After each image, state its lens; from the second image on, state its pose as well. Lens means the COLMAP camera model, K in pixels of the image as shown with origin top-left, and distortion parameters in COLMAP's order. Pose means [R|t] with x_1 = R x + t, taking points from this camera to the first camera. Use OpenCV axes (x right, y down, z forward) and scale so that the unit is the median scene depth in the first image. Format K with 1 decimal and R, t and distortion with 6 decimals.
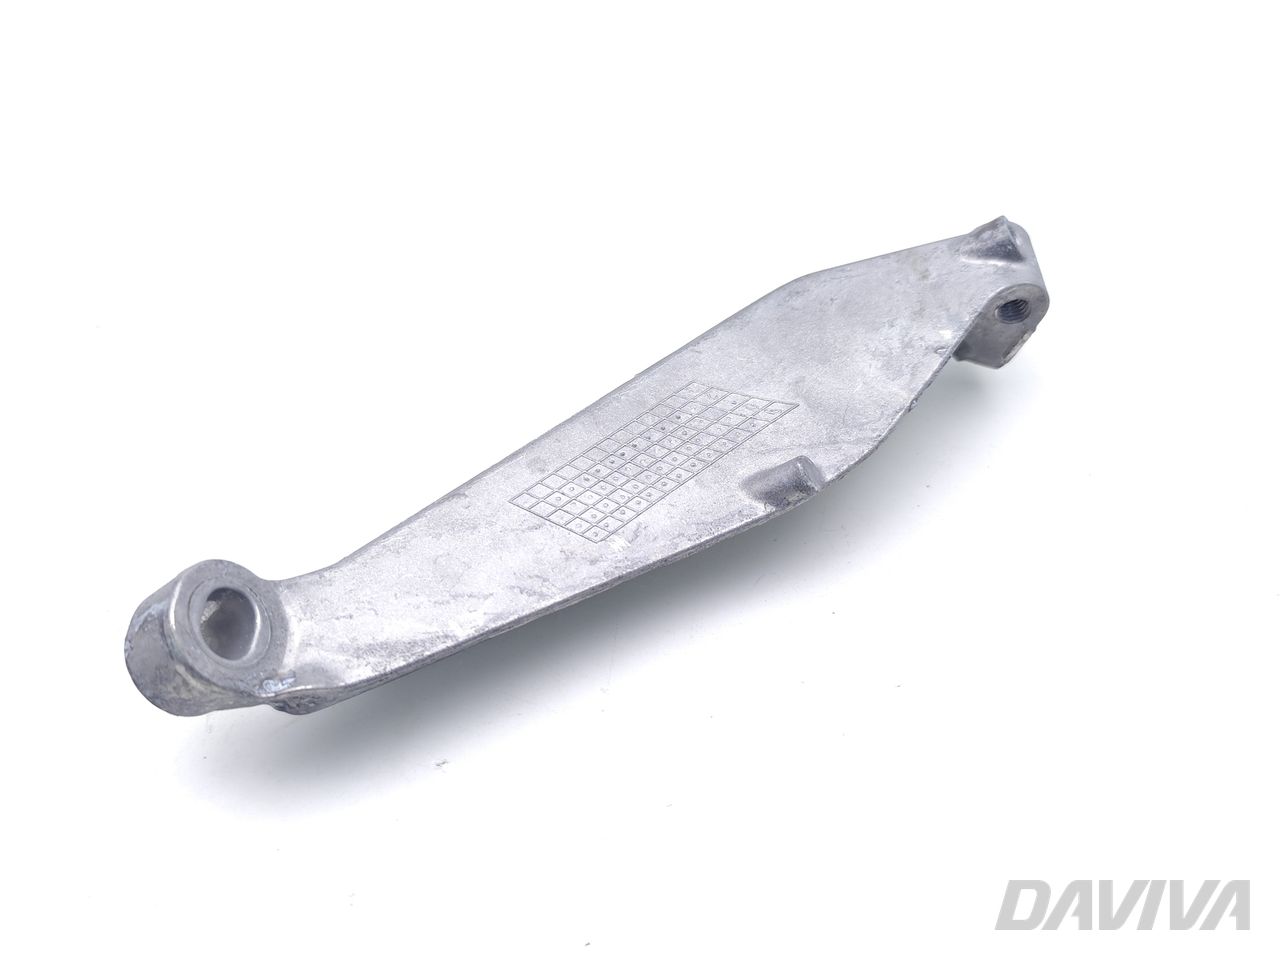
lens RADIAL K [[1223.9, 0, 684.0], [0, 1223.9, 480.8], [0, 0, 1]] dist [0.108369, -0.001002]
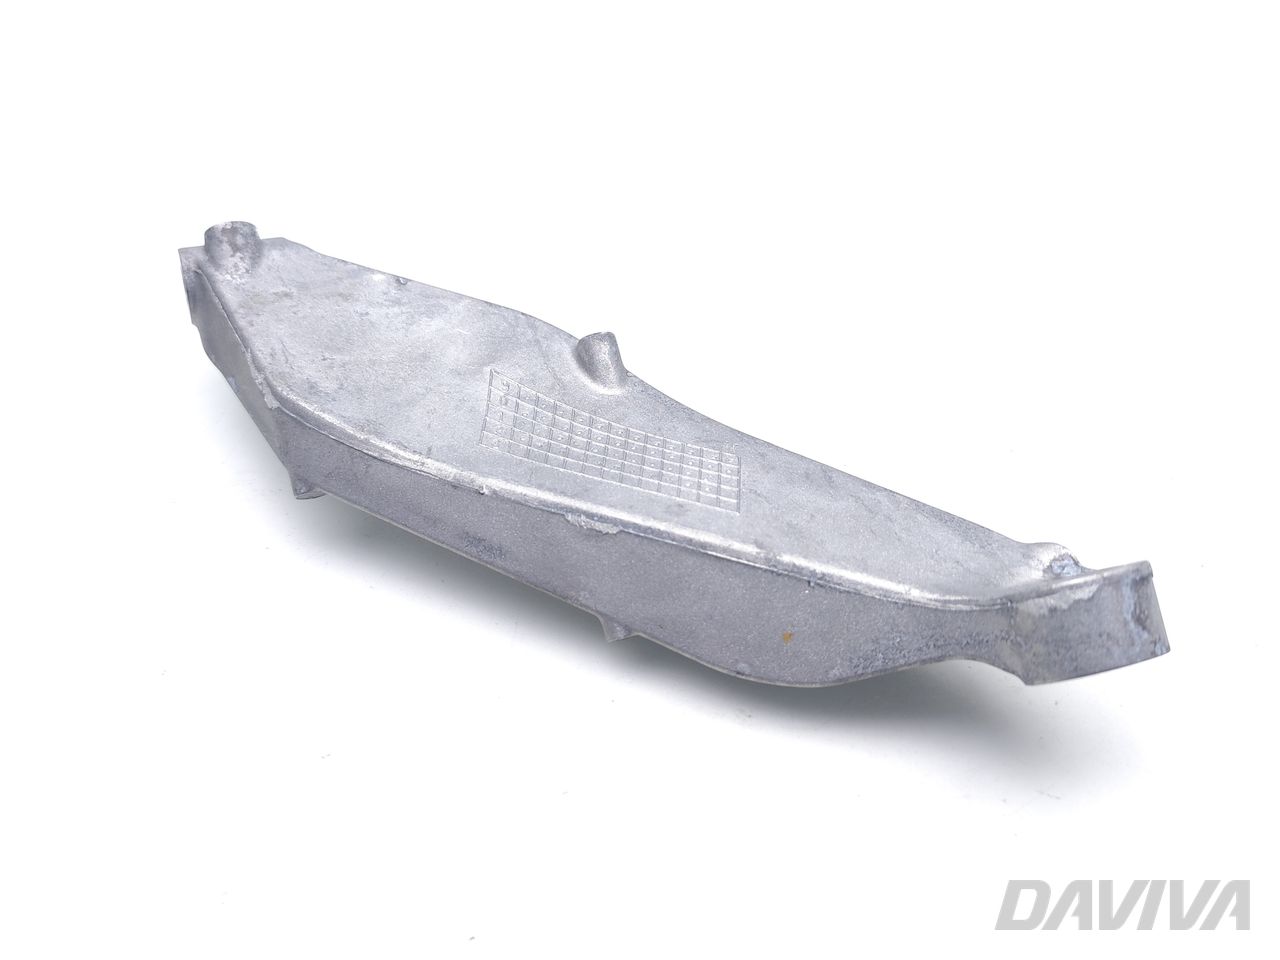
lens RADIAL K [[1202.5, 0, 640.0], [0, 1202.5, 480.0], [0, 0, 1]] dist [0.010870, -0.006055]
pose [[-0.358341, -0.619319, 0.698595, -0.693169], [0.634900, 0.386950, 0.668709, -0.610816], [-0.684466, 0.683164, 0.254545, 0.752329]]
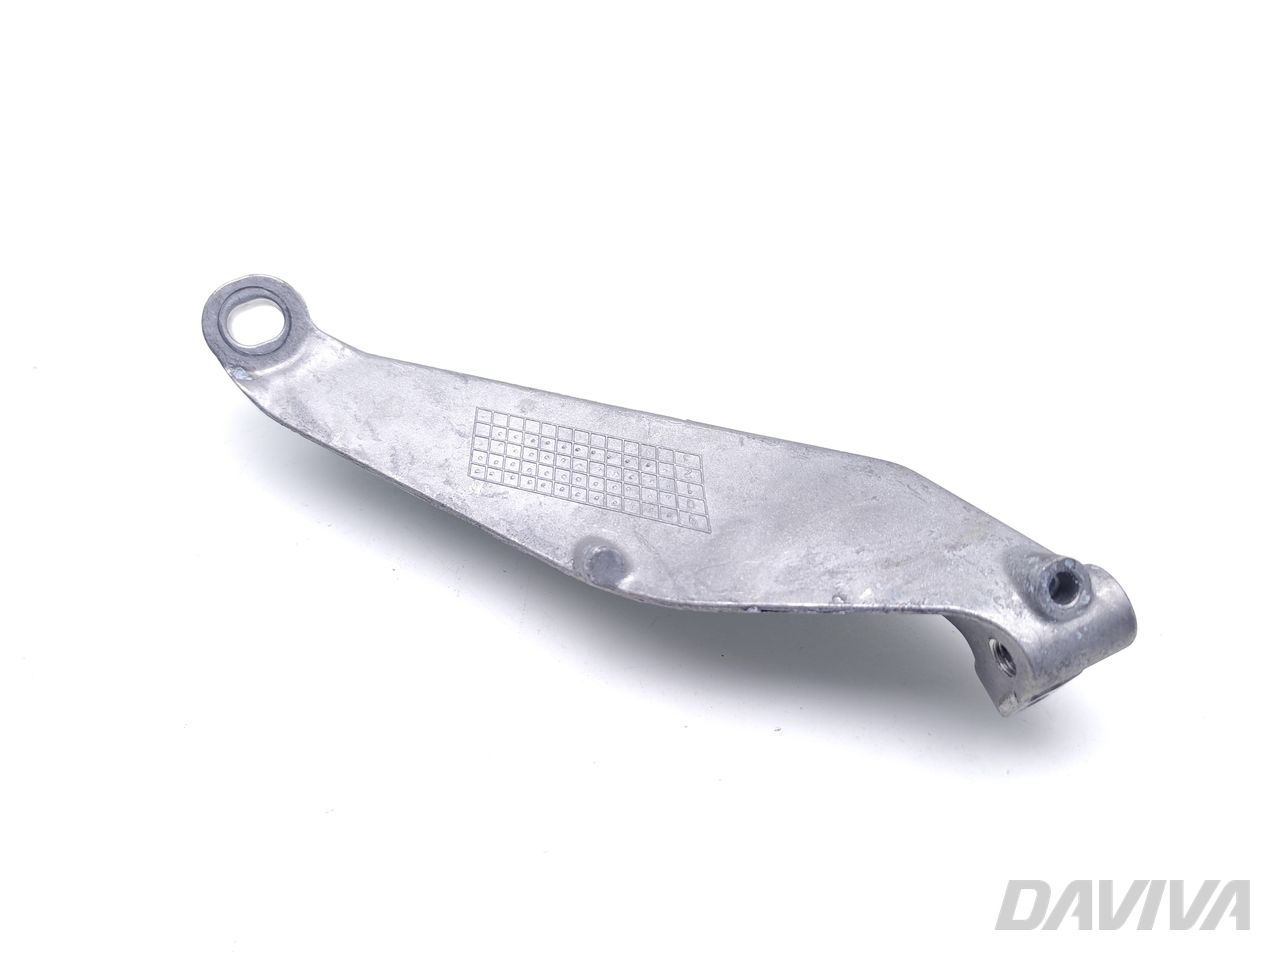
lens RADIAL K [[1223.9, 0, 684.0], [0, 1223.9, 480.8], [0, 0, 1]] dist [0.108369, -0.001002]
pose [[0.426565, 0.612155, -0.665814, 0.709075], [-0.607211, 0.739412, 0.290801, -0.364283], [0.670326, 0.280244, 0.687114, 0.331305]]
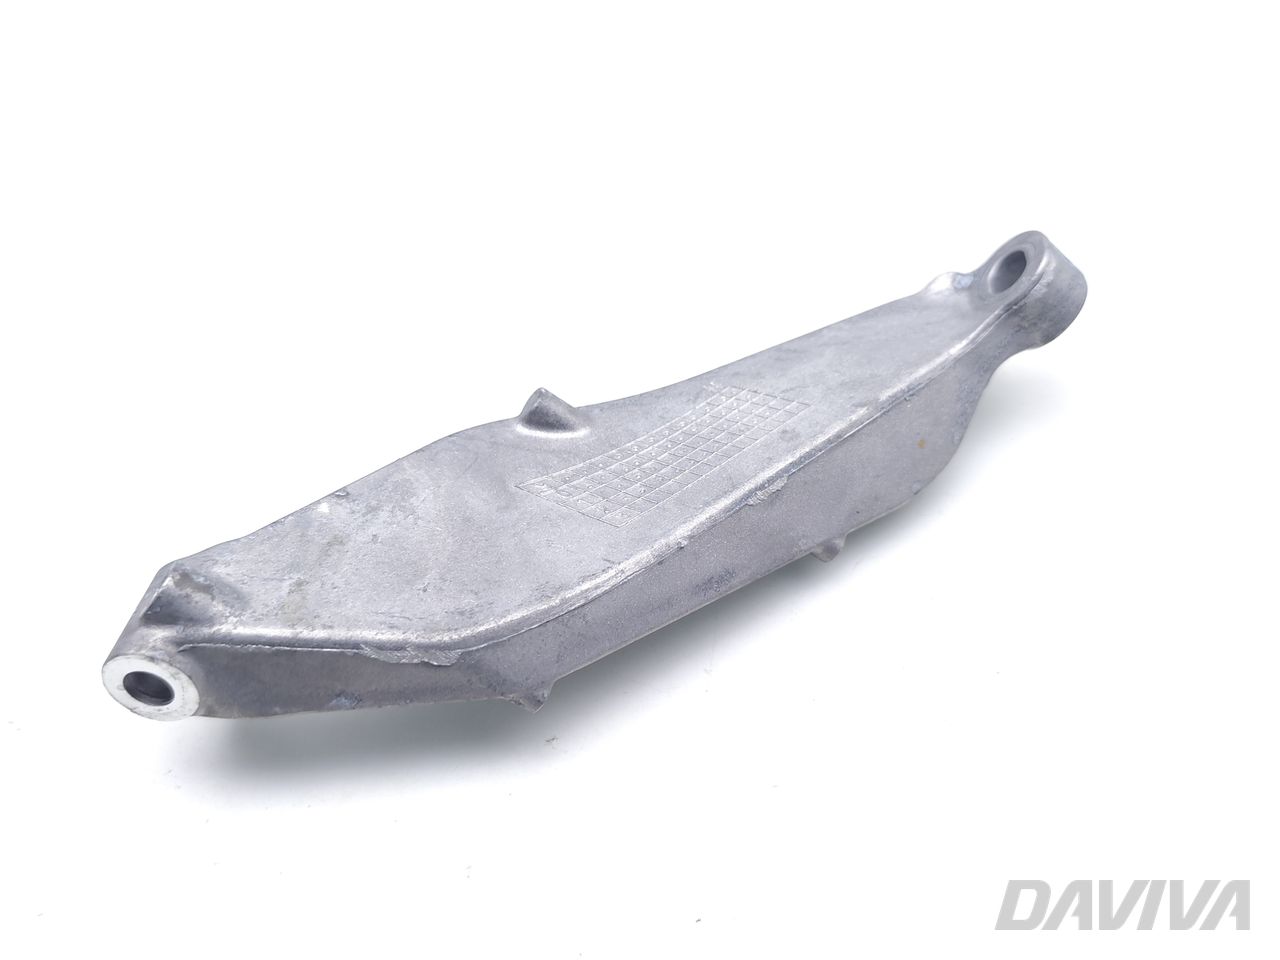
lens RADIAL K [[1202.5, 0, 640.0], [0, 1202.5, 480.0], [0, 0, 1]] dist [0.010870, -0.006055]
pose [[-0.992579, -0.067585, 0.101094, -0.097130], [0.097988, 0.047801, 0.994039, -0.991455], [-0.072014, 0.996568, -0.040824, 1.052097]]
